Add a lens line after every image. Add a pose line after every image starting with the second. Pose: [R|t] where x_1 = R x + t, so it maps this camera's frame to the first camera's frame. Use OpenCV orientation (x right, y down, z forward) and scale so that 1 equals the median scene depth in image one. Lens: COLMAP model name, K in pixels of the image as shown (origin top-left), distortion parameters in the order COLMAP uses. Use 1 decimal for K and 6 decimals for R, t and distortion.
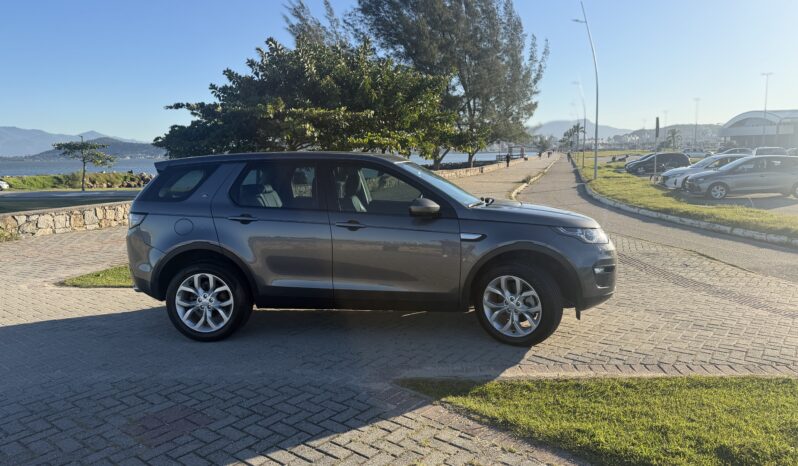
lens RADIAL K [[557.2, 0, 399.0], [0, 557.2, 233.0], [0, 0, 1]] dist [0.066888, -0.000563]
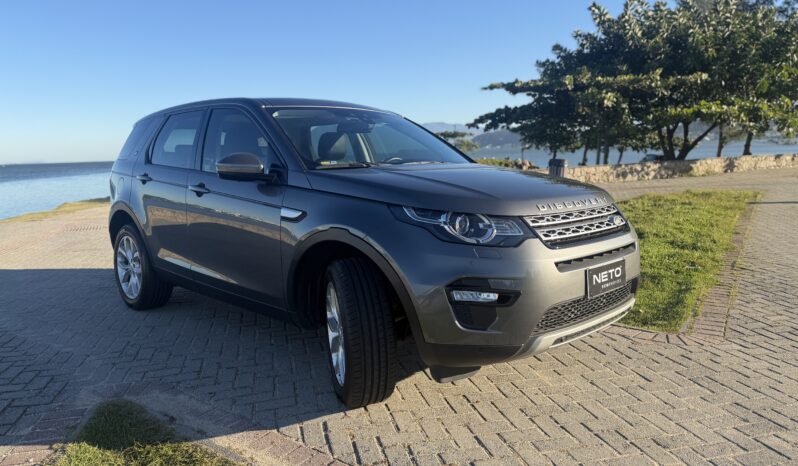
lens RADIAL K [[565.5, 0, 399.0], [0, 565.5, 233.0], [0, 0, 1]] dist [-0.025864, 0.000111]
pose [[0.790656, 0.083283, -0.606570, 0.611377], [-0.066765, 0.996525, 0.049797, -0.011840], [0.608610, 0.001125, 0.793469, 0.559360]]
